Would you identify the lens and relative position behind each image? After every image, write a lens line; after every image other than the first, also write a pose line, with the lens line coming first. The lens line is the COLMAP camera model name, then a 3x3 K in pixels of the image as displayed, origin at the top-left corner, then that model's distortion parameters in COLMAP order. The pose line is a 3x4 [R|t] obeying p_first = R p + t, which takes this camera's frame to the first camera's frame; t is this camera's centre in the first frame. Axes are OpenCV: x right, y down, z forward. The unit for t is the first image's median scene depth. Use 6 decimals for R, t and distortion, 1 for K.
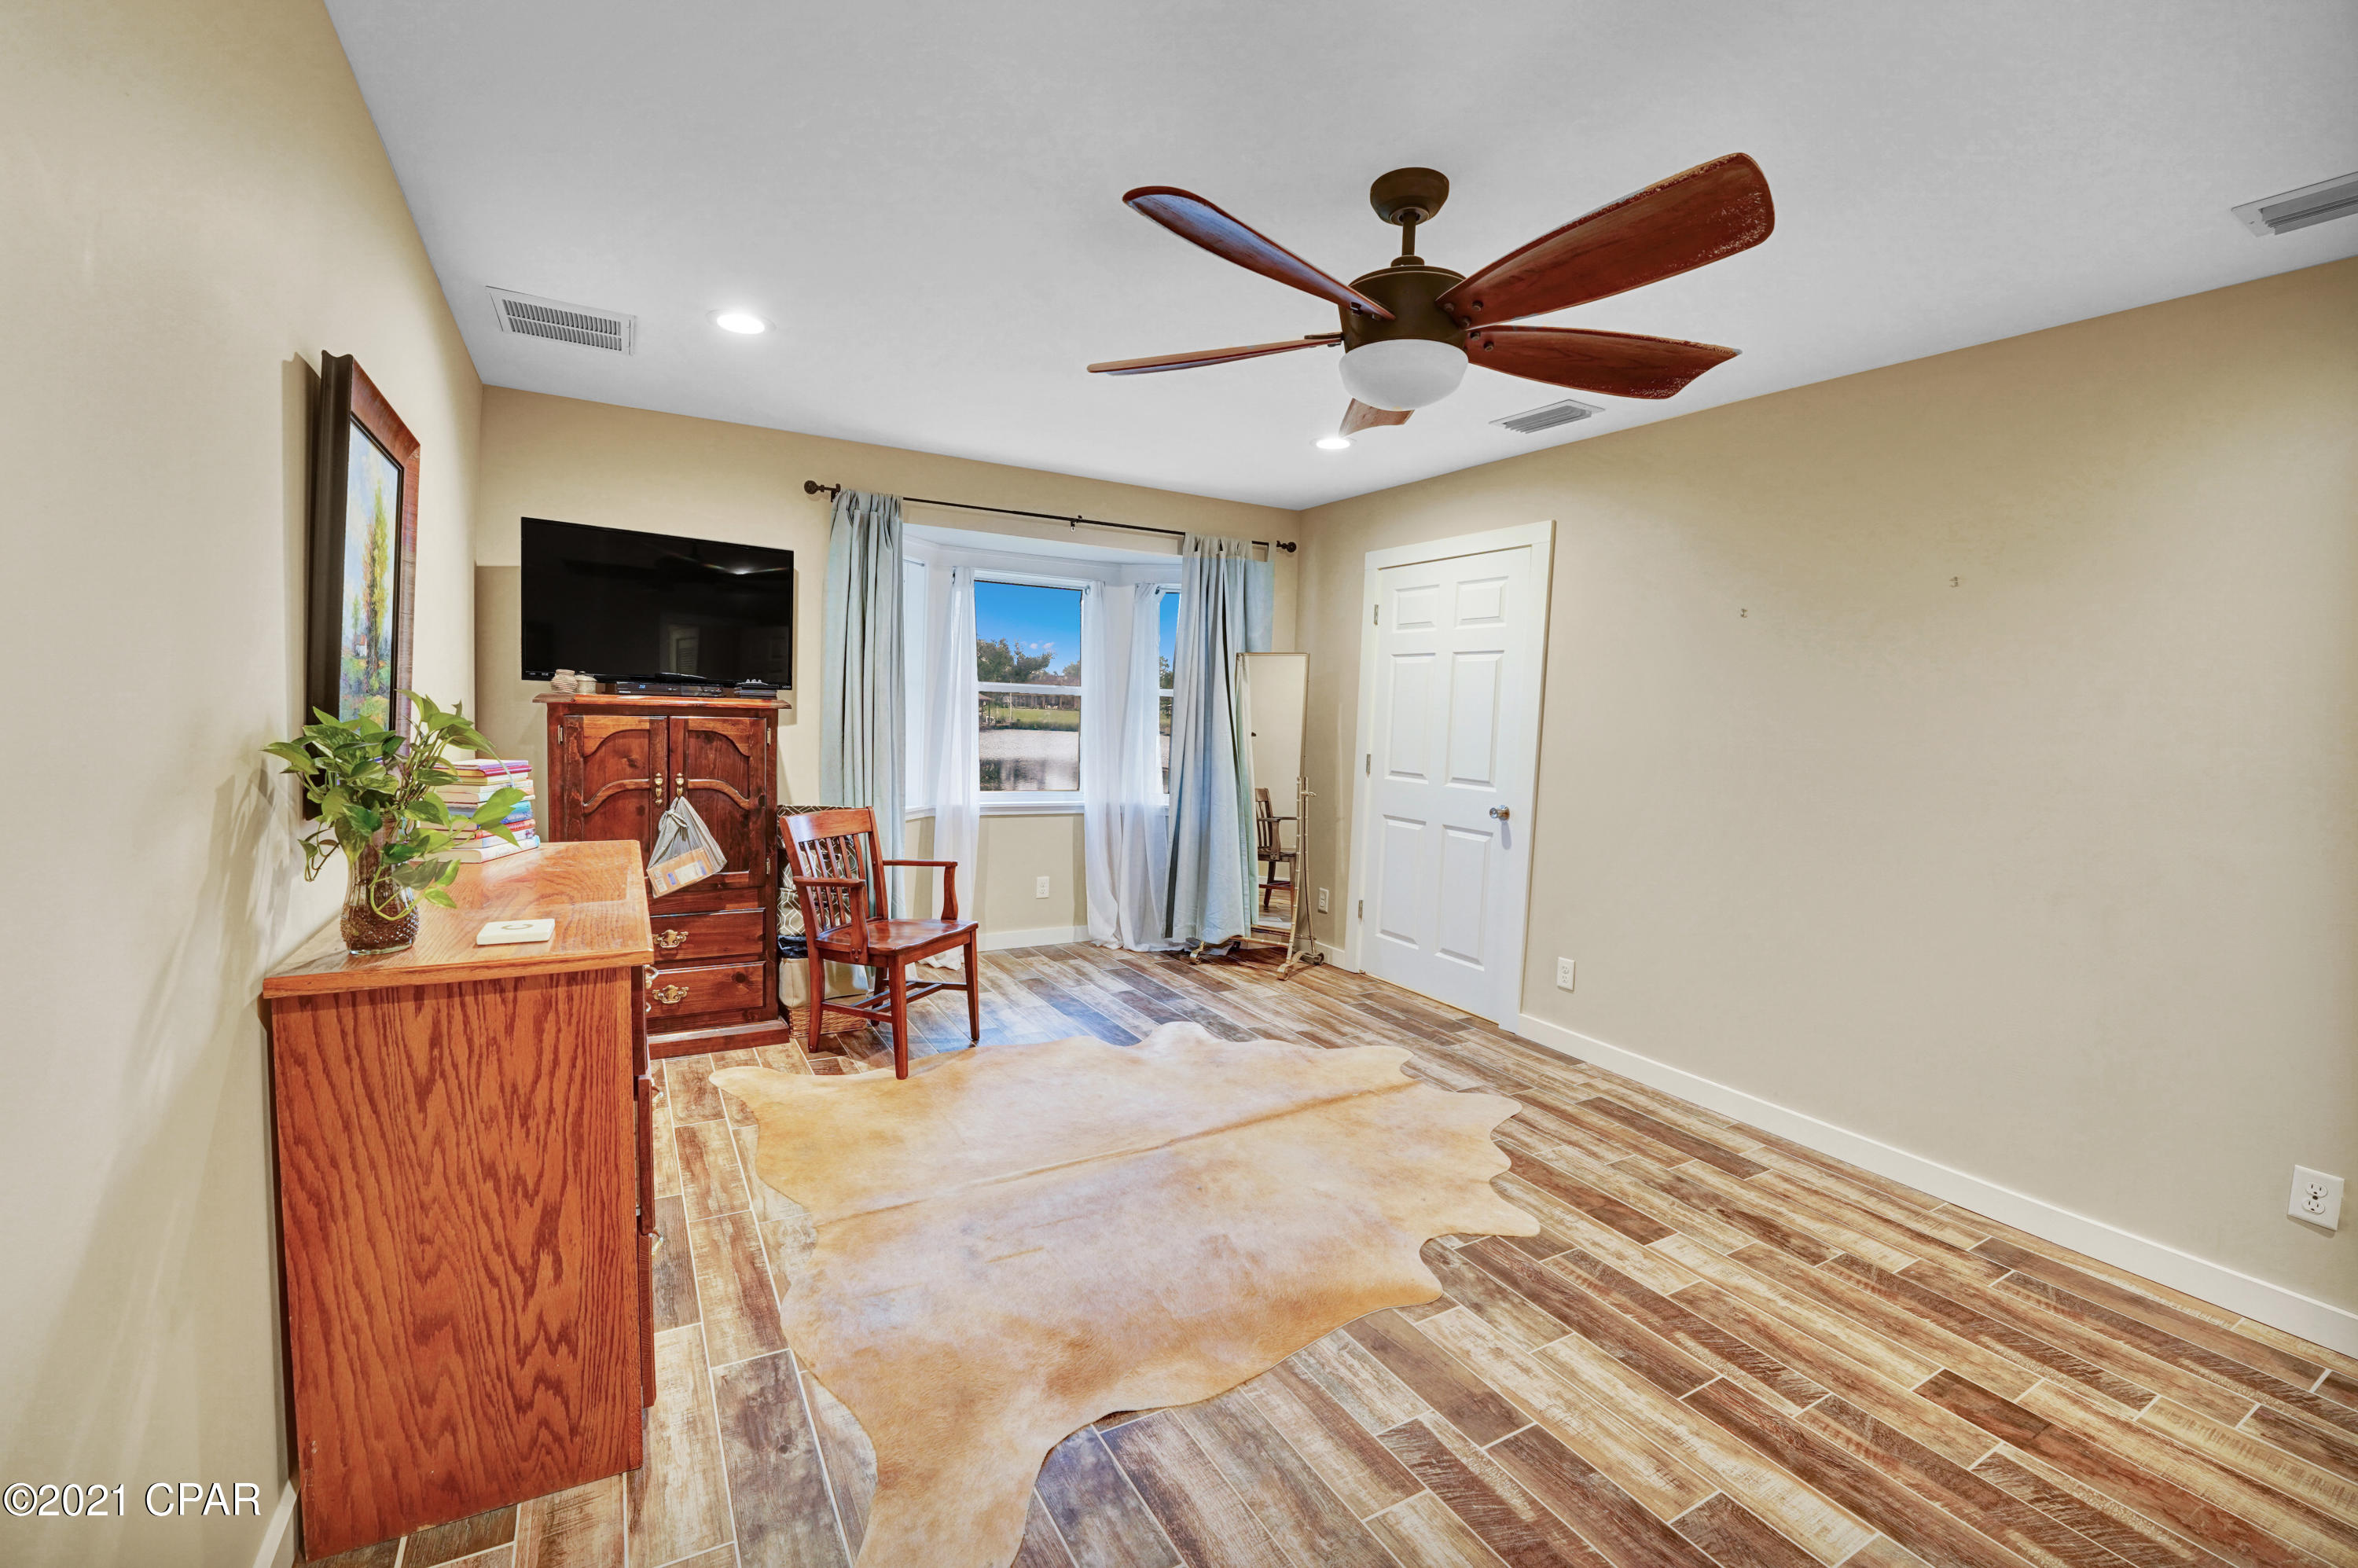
lens RADIAL K [[988.4, 0, 1187.8], [0, 988.4, 761.5], [0, 0, 1]] dist [-0.030162, 0.004518]
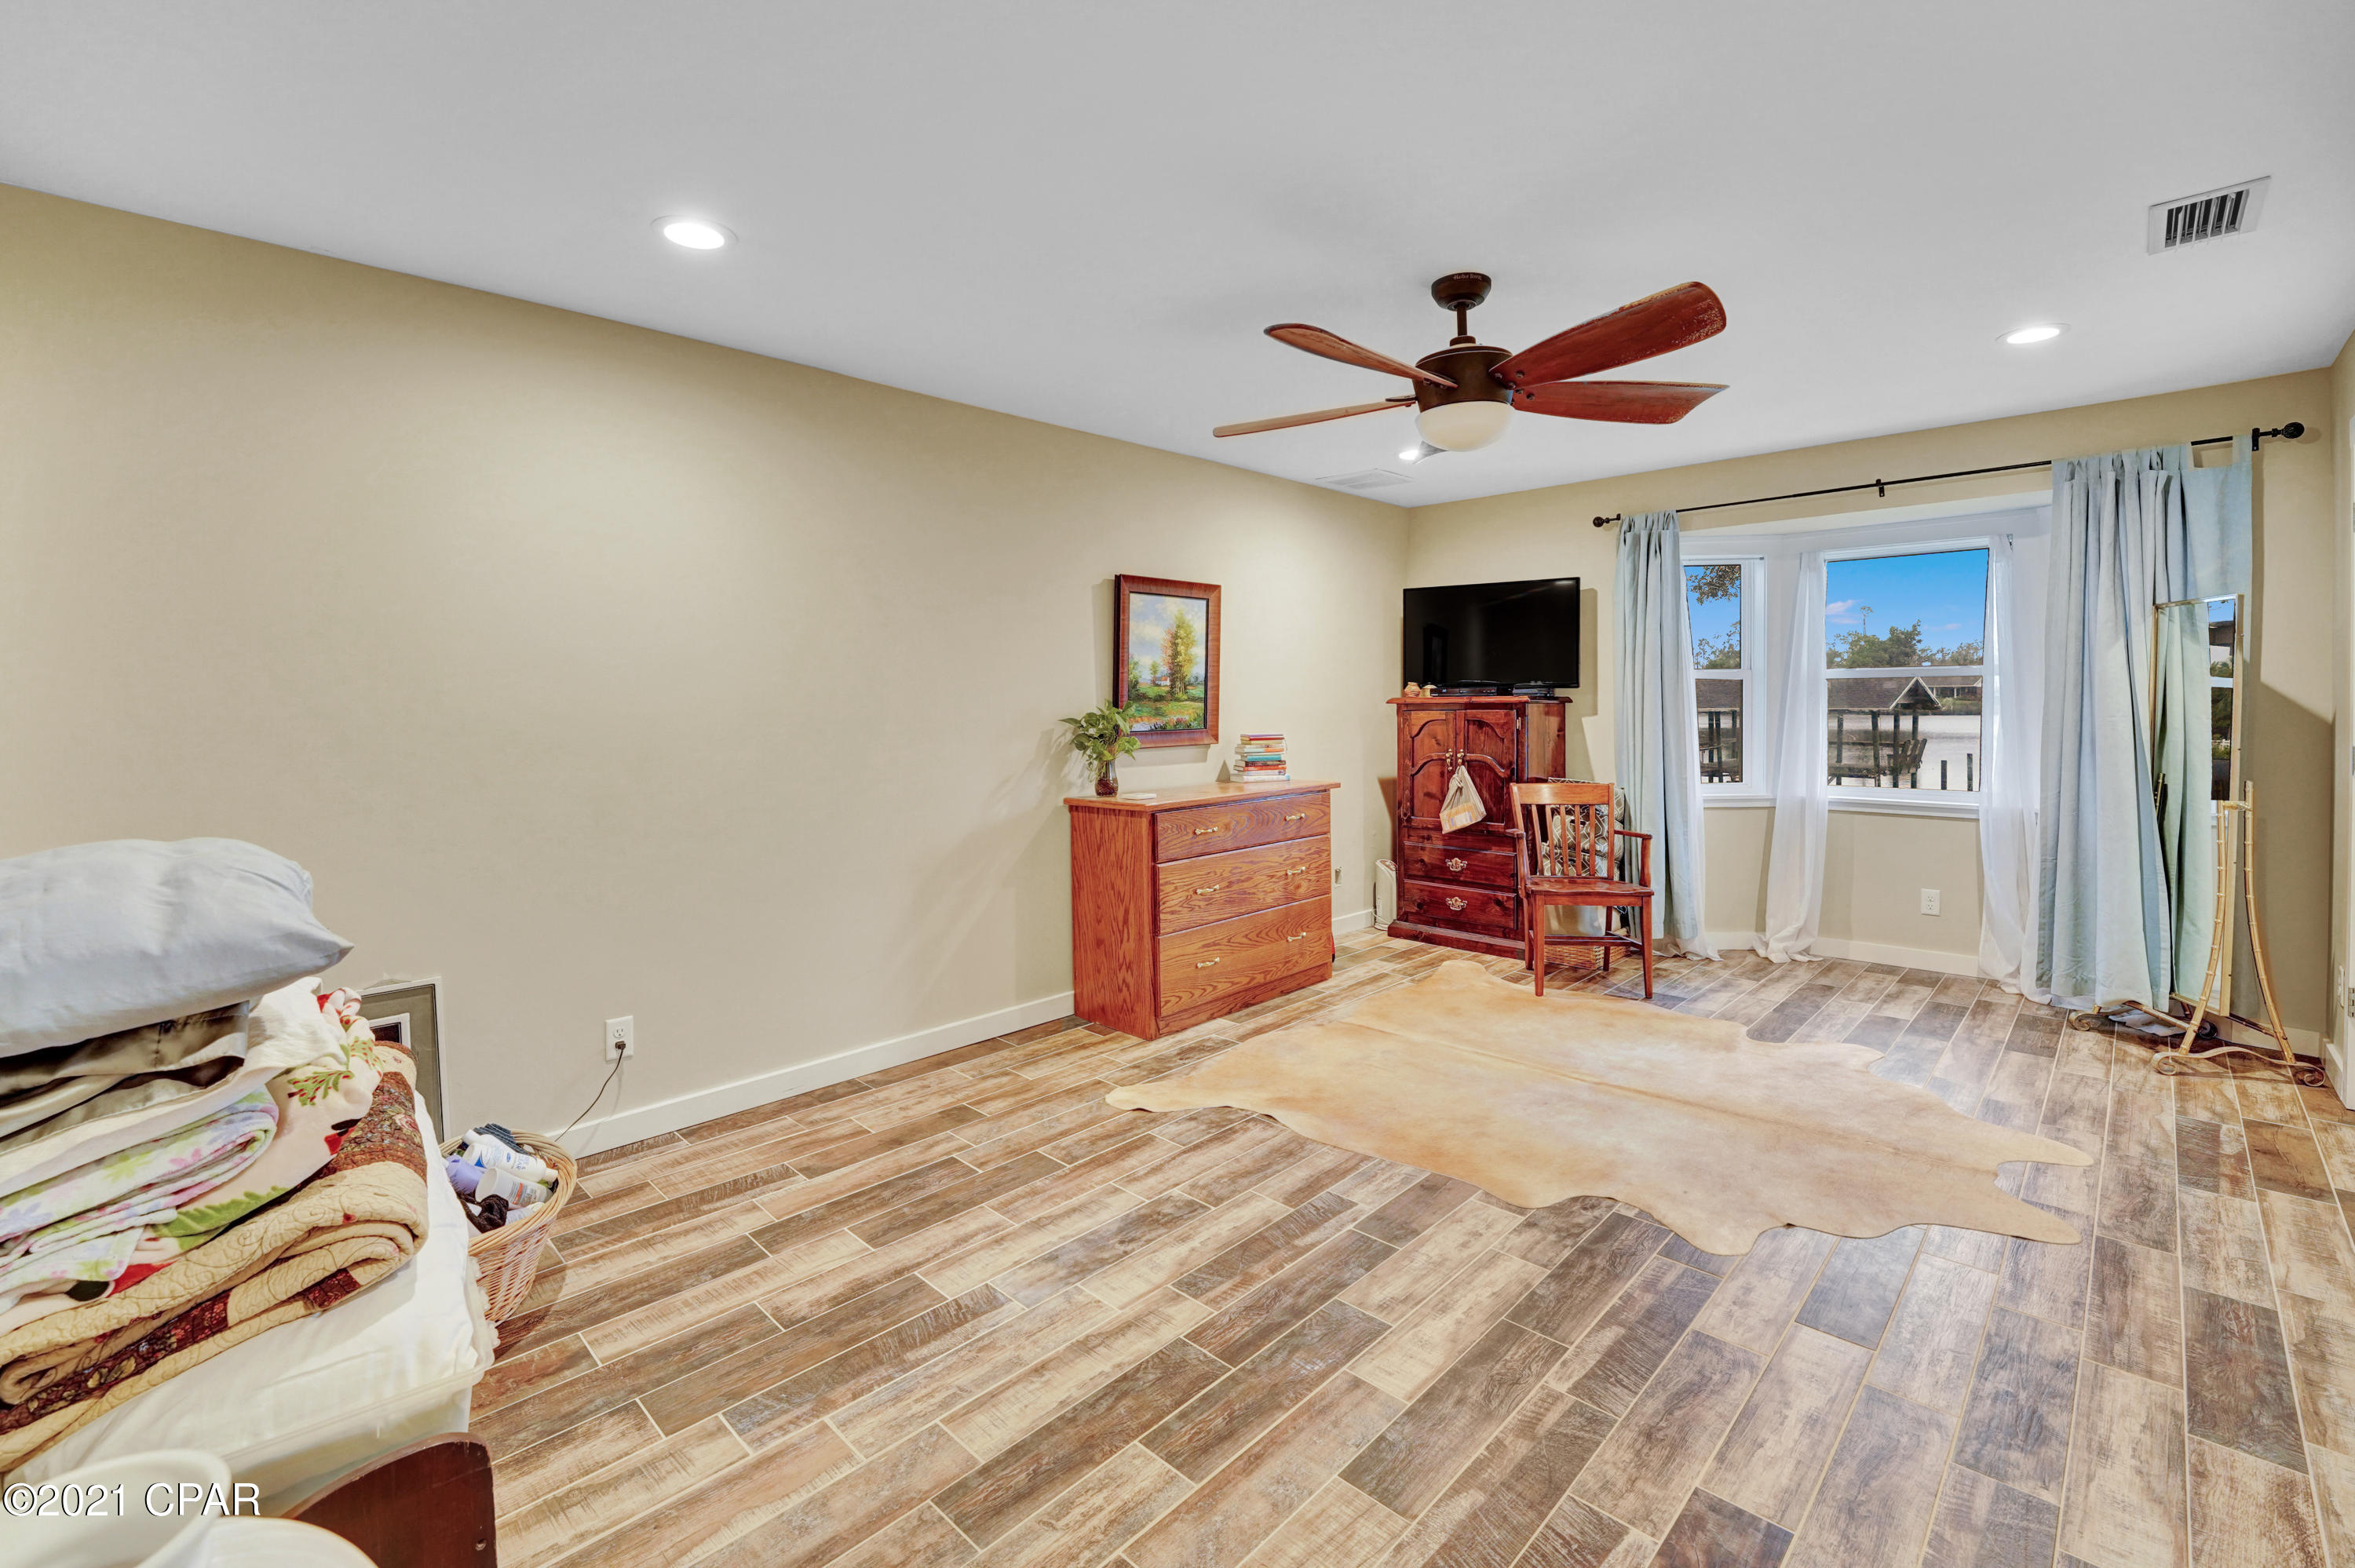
lens RADIAL K [[1013.6, 0, 1119.0], [0, 1013.6, 717.8], [0, 0, 1]] dist [-0.024299, 0.003159]
pose [[0.232834, -0.021113, -0.972287, 1.110048], [-0.034528, 0.998955, -0.029960, 0.037821], [0.971903, 0.040546, 0.231862, 0.233878]]
